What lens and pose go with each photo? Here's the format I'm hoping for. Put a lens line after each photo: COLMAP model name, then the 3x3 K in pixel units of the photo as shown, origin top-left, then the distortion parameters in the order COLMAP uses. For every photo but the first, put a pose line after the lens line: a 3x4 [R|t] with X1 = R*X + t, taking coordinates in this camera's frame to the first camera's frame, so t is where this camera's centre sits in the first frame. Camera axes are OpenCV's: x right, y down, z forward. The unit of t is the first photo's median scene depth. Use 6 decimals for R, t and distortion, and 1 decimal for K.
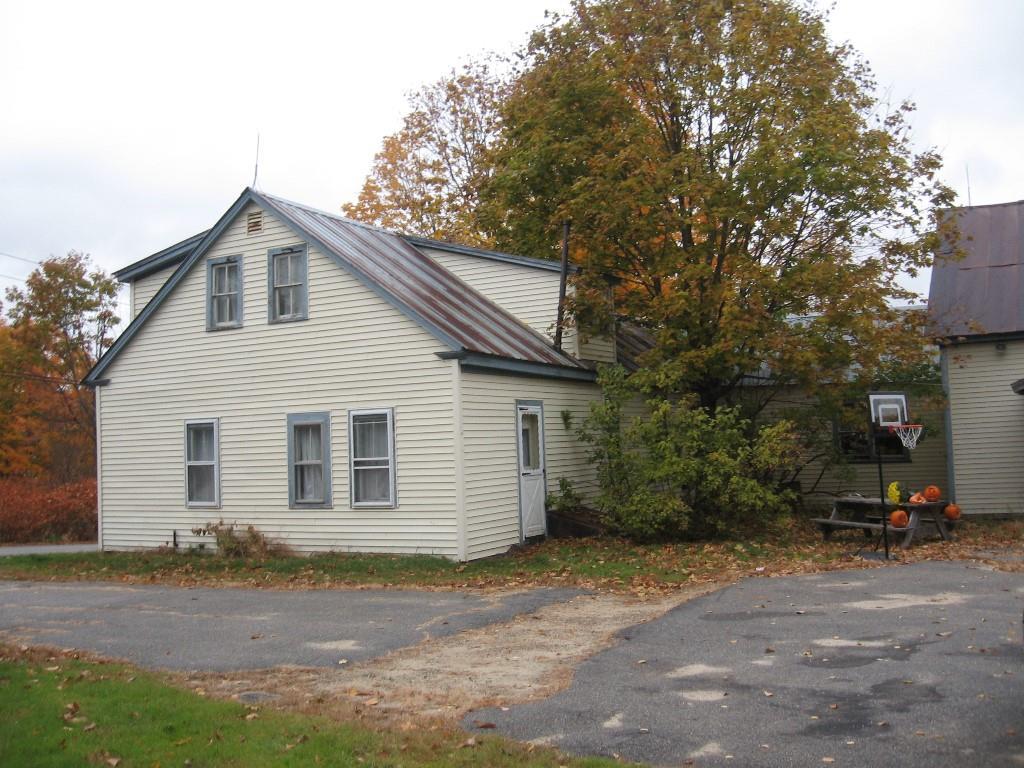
lens RADIAL K [[1058.1, 0, 512.0], [0, 1058.1, 384.0], [0, 0, 1]] dist [-0.107195, -0.001156]
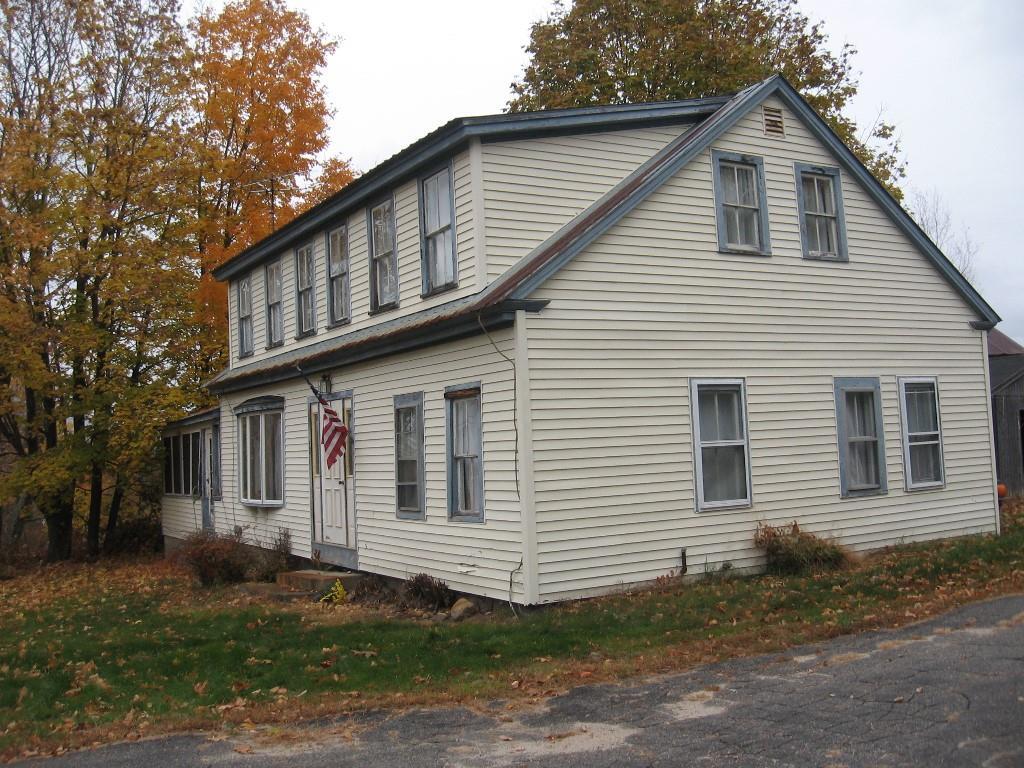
lens RADIAL K [[1058.1, 0, 512.0], [0, 1058.1, 384.0], [0, 0, 1]] dist [-0.107195, -0.001156]
pose [[0.519557, 0.066504, 0.851844, -0.995508], [-0.021439, 0.997667, -0.064812, 0.088495], [-0.854167, 0.015411, 0.519771, 0.799007]]
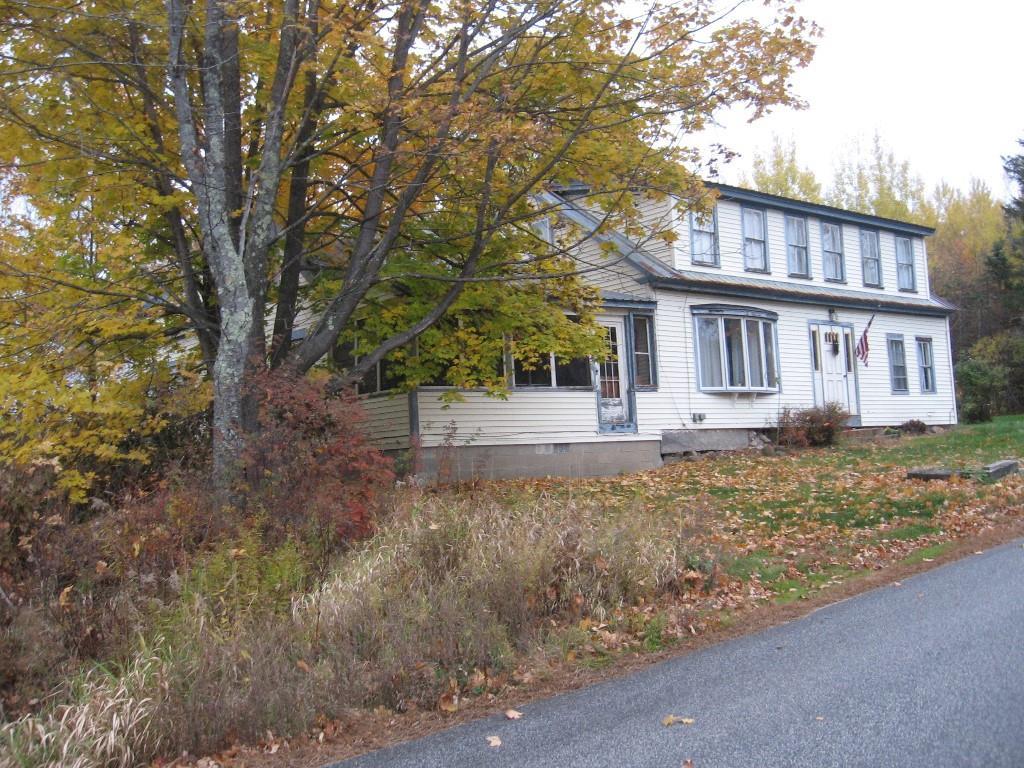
lens RADIAL K [[1058.1, 0, 512.0], [0, 1058.1, 384.0], [0, 0, 1]] dist [-0.107195, -0.001156]
pose [[-0.914462, 0.095310, 0.393288, -0.455695], [0.048844, 0.990759, -0.126531, 0.291698], [-0.401713, -0.096498, -0.910667, 2.915408]]
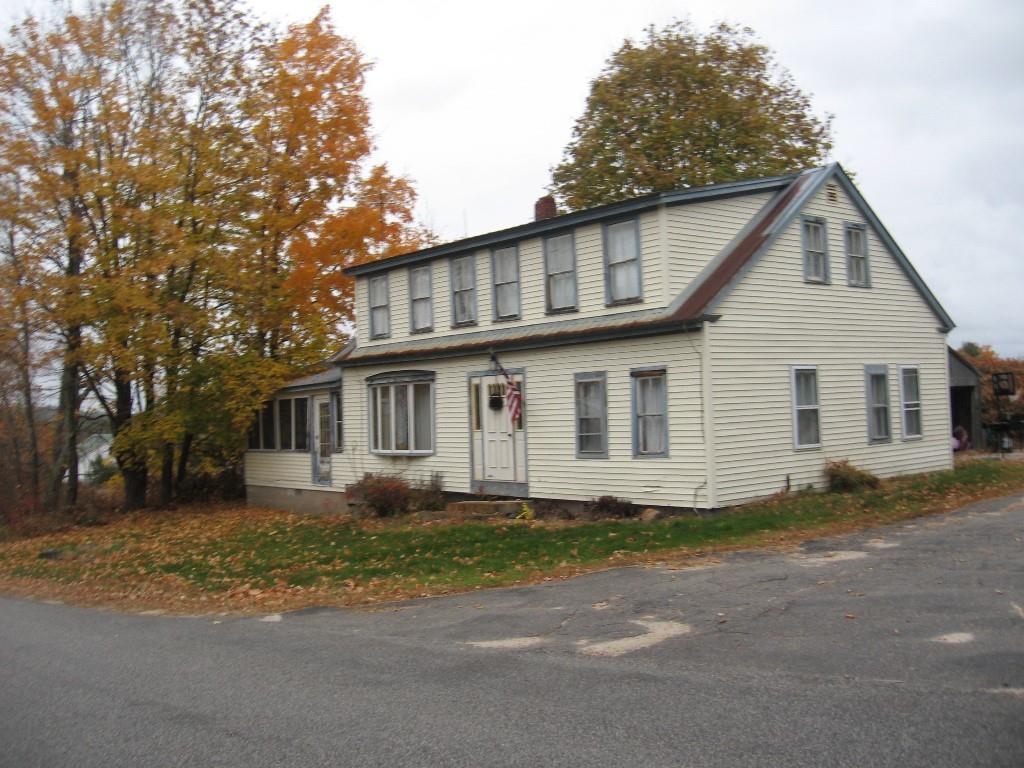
lens RADIAL K [[1058.1, 0, 512.0], [0, 1058.1, 384.0], [0, 0, 1]] dist [-0.107195, -0.001156]
pose [[0.382259, 0.045984, 0.922910, -1.441431], [-0.025999, 0.998901, -0.039002, 0.105632], [-0.923689, -0.009086, 0.383034, 0.913964]]
